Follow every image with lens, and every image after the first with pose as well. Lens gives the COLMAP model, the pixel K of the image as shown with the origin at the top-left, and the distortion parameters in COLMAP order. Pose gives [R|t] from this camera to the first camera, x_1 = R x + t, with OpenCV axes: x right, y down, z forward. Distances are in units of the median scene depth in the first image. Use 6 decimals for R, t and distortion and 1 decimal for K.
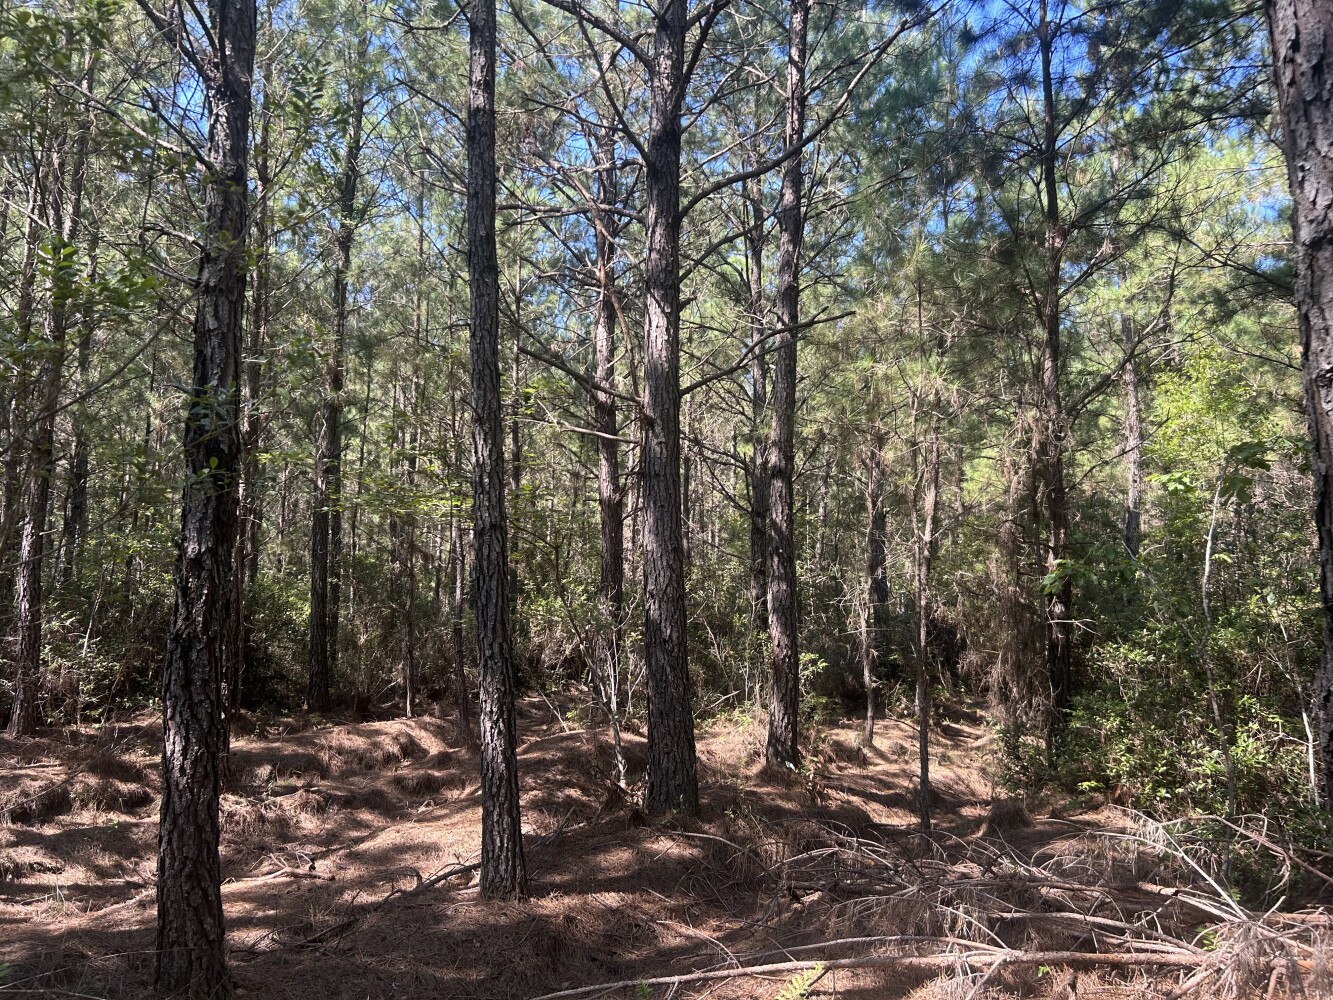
lens RADIAL K [[1009.5, 0, 666.5], [0, 1009.5, 500.0], [0, 0, 1]] dist [-0.004168, -0.003412]
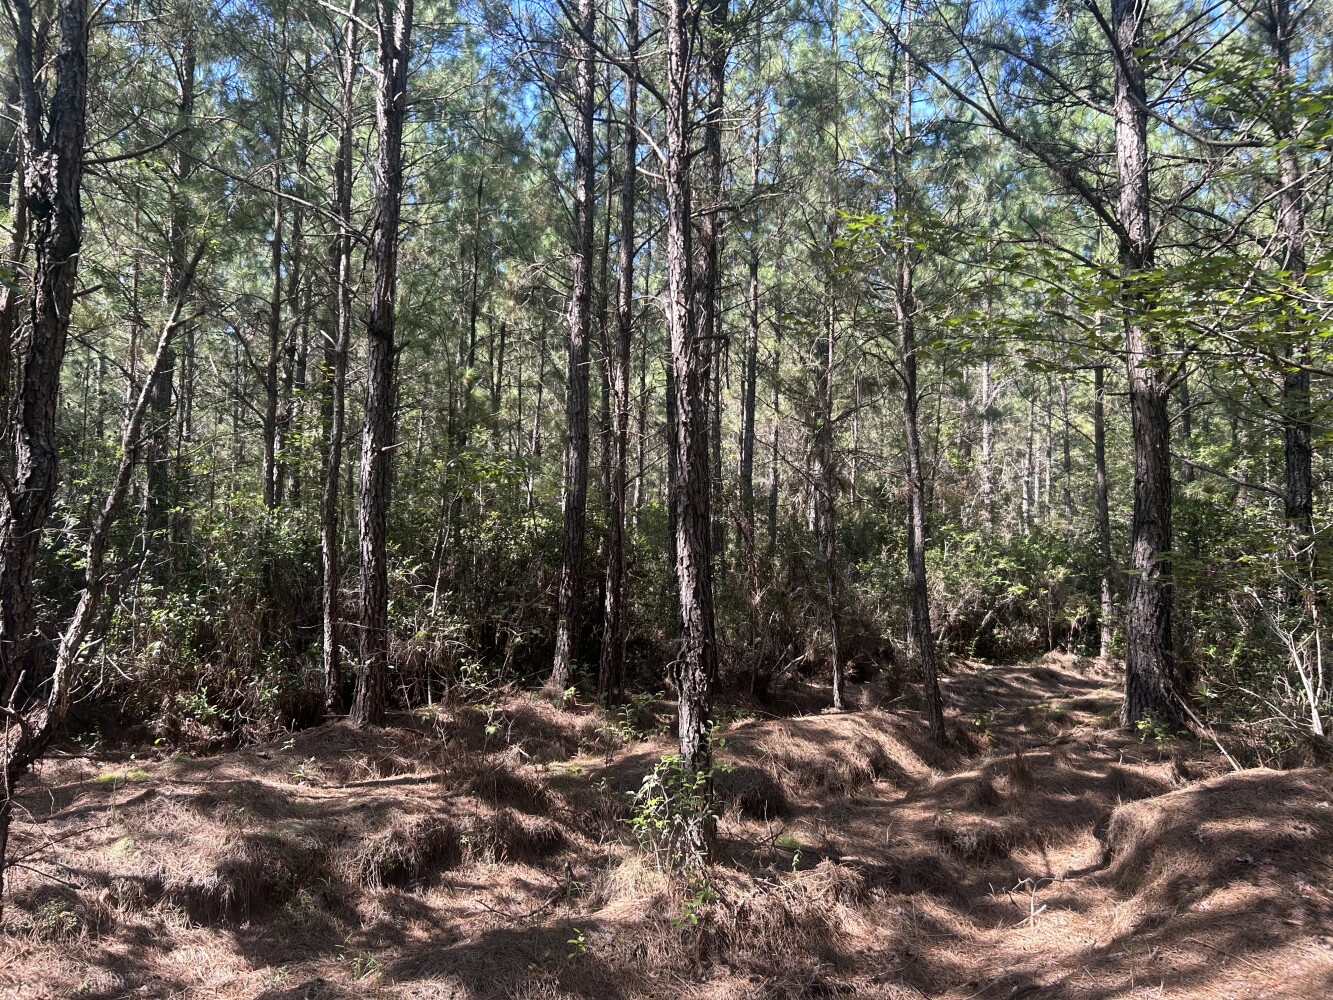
lens RADIAL K [[1002.6, 0, 662.7], [0, 1002.6, 507.2], [0, 0, 1]] dist [0.080270, -0.129291]
pose [[0.972699, -0.001123, -0.232067, -0.309214], [0.012464, 0.998798, 0.047412, 0.052805], [0.231735, -0.049010, 0.971544, 0.405430]]
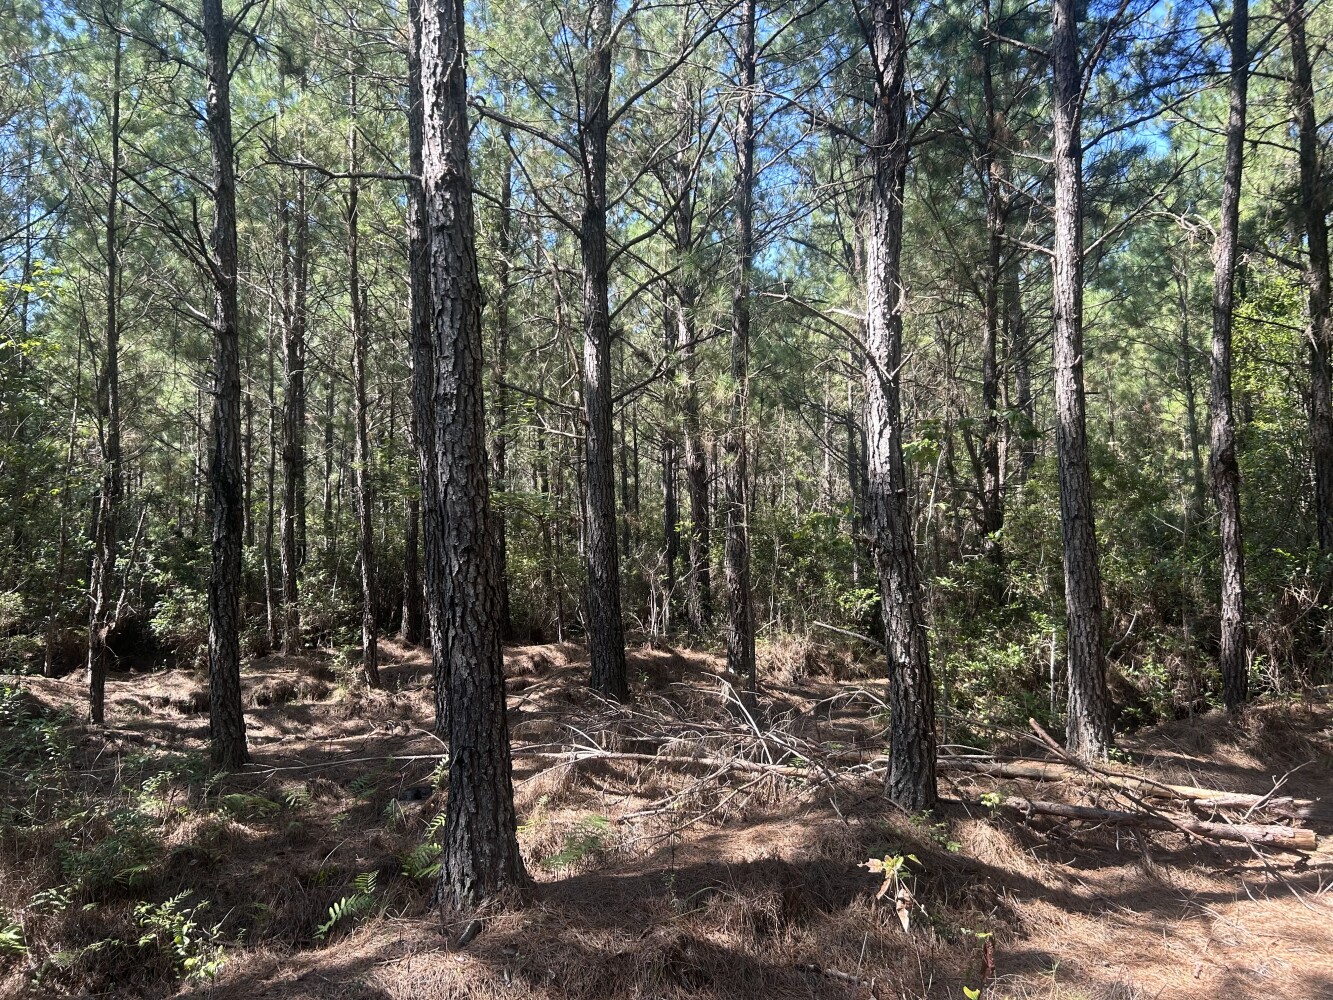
lens RADIAL K [[1009.5, 0, 666.5], [0, 1009.5, 500.0], [0, 0, 1]] dist [-0.004168, -0.003412]
pose [[0.944577, -0.049562, -0.324528, 0.441232], [0.067378, 0.996762, 0.043887, -0.022295], [0.321302, -0.063321, 0.944858, -0.241344]]
